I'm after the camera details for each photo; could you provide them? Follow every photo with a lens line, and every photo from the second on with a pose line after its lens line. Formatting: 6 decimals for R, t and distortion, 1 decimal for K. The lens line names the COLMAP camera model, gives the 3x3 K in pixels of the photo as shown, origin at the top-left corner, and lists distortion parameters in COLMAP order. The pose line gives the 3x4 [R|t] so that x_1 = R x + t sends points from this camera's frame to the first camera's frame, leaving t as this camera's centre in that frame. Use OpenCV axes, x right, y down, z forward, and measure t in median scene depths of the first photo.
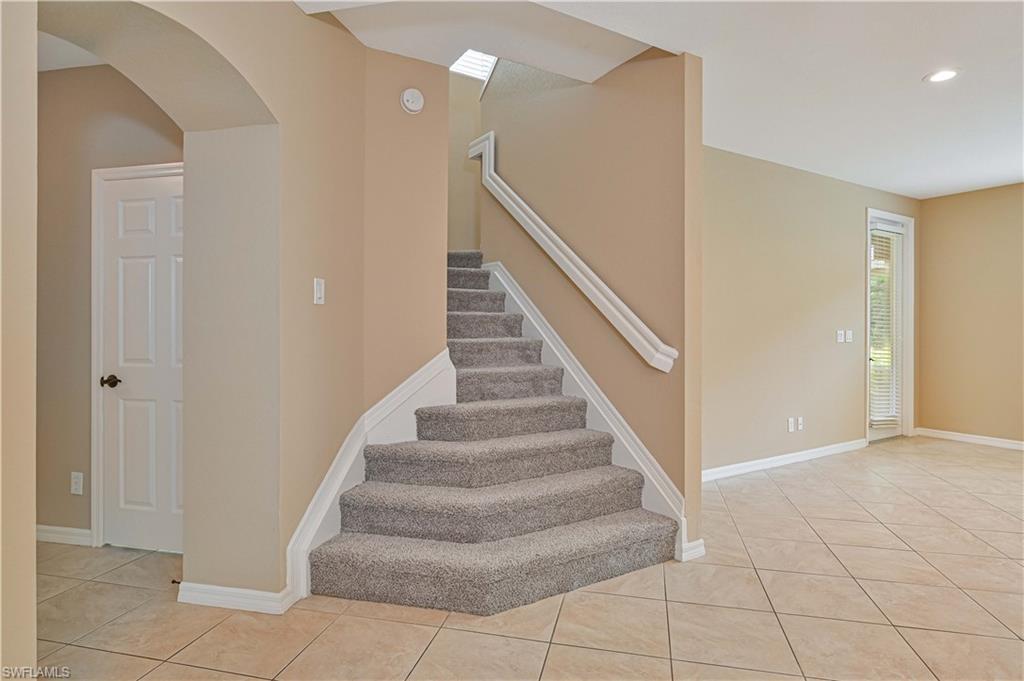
lens RADIAL K [[557.7, 0, 518.7], [0, 557.7, 330.6], [0, 0, 1]] dist [-0.004358, 0.000014]
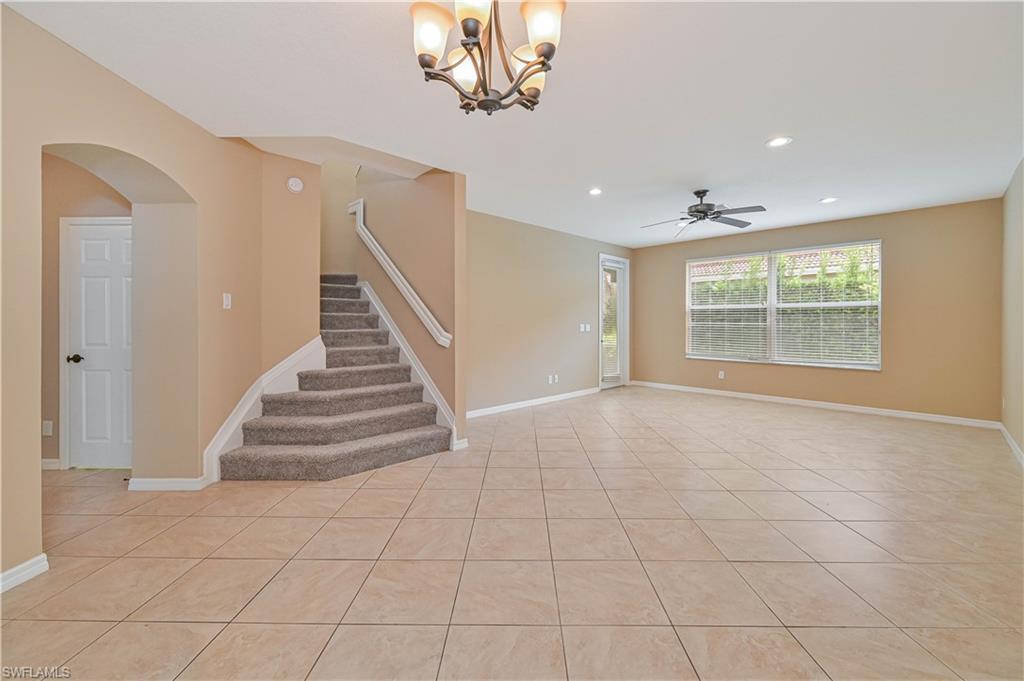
lens RADIAL K [[407.2, 0, 514.3], [0, 407.2, 325.7], [0, 0, 1]] dist [0.000256, -0.000199]
pose [[0.977913, -0.002733, 0.208995, 0.198849], [0.002656, 0.999996, 0.000647, 0.004334], [-0.208996, -0.000077, 0.977916, -0.326285]]
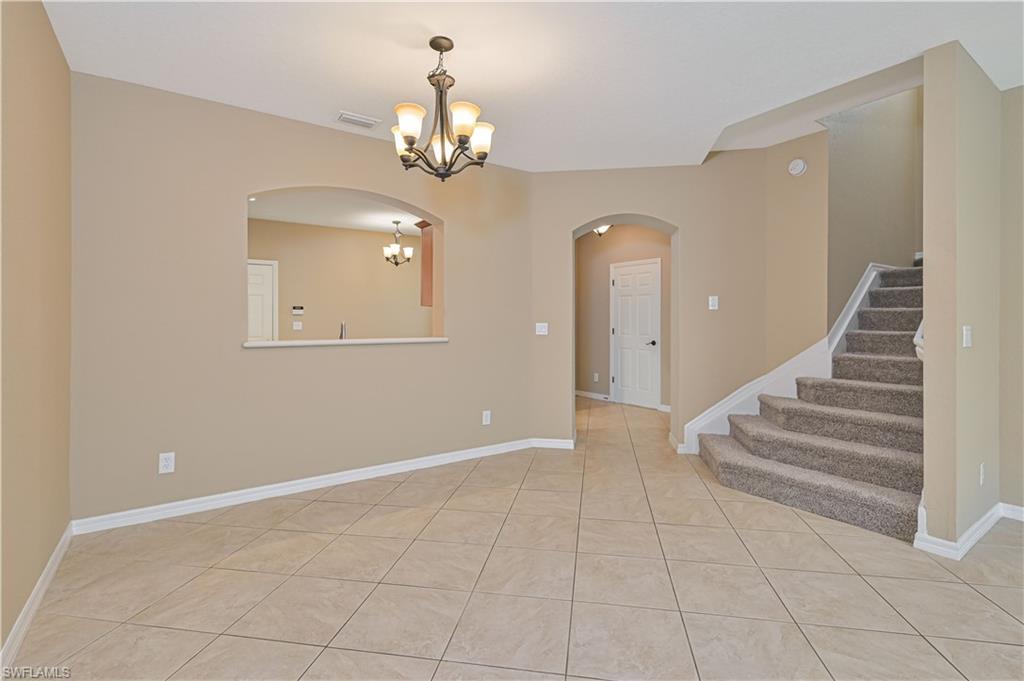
lens RADIAL K [[473.7, 0, 518.6], [0, 473.7, 324.8], [0, 0, 1]] dist [-0.002198, -0.001390]
pose [[0.064103, 0.003750, -0.997936, 1.052309], [-0.006508, 0.999973, 0.003339, 0.003810], [0.997922, 0.006281, 0.064126, 0.195852]]
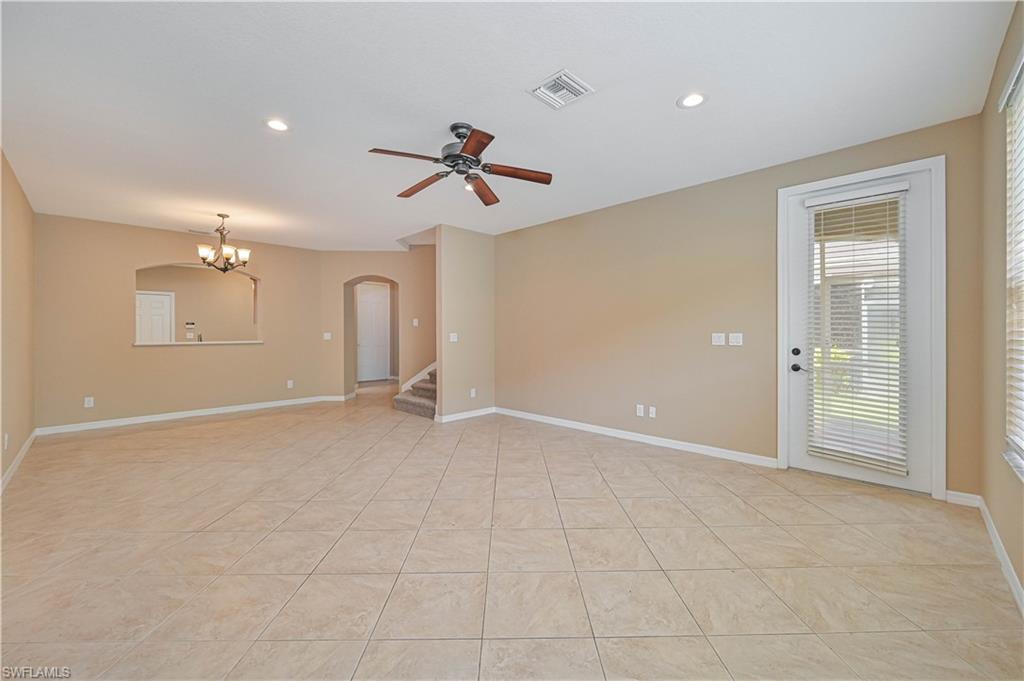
lens RADIAL K [[407.2, 0, 518.1], [0, 407.2, 336.6], [0, 0, 1]] dist [0.000256, -0.000199]
pose [[0.237591, 0.005150, -0.971352, 2.115243], [-0.003216, 0.999985, 0.004515, 0.008467], [0.971360, 0.002051, 0.237604, 0.875560]]
